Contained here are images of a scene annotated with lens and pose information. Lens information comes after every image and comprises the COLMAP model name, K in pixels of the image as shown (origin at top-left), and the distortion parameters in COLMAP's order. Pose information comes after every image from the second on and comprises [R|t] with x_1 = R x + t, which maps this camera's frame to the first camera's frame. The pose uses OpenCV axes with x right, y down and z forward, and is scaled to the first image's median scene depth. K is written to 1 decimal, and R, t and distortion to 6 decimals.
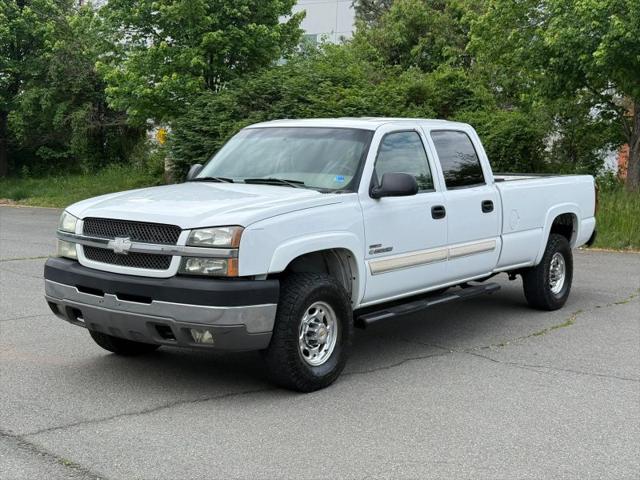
lens RADIAL K [[888.7, 0, 319.2], [0, 888.7, 251.9], [0, 0, 1]] dist [0.196389, -0.381435]
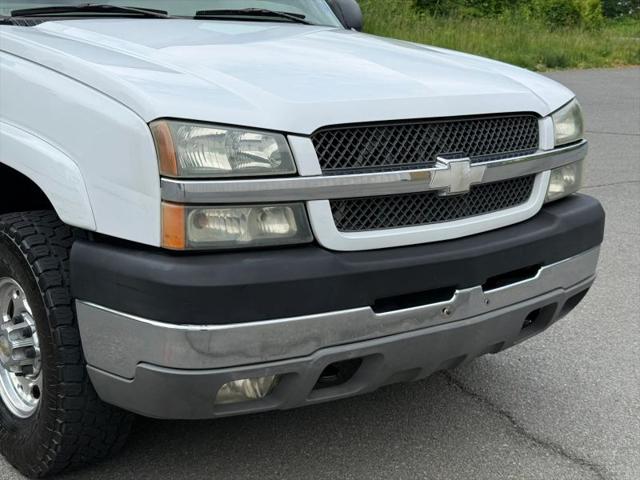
lens RADIAL K [[888.7, 0, 319.2], [0, 888.7, 251.9], [0, 0, 1]] dist [0.196389, -0.381435]
pose [[0.235981, -0.264412, 0.935093, -0.588967], [0.071913, 0.964383, 0.254546, -0.078681], [-0.969093, 0.007177, 0.246591, 0.855289]]
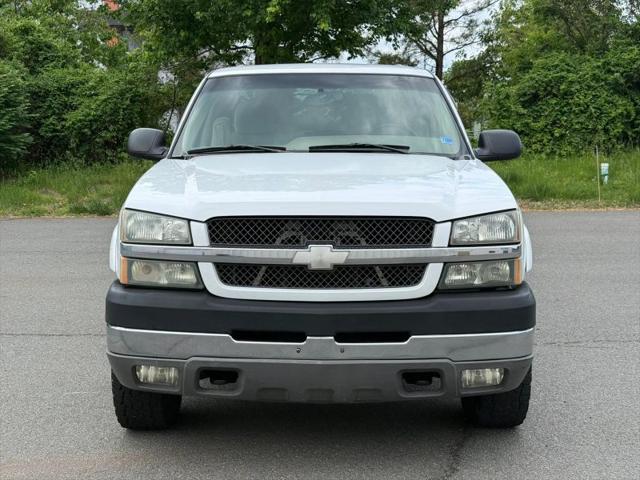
lens RADIAL K [[888.7, 0, 319.2], [0, 888.7, 251.9], [0, 0, 1]] dist [0.196389, -0.381435]
pose [[0.805049, -0.103274, 0.584150, -0.522849], [0.081637, 0.994647, 0.063340, -0.044787], [-0.587564, -0.003304, 0.809171, 0.445373]]
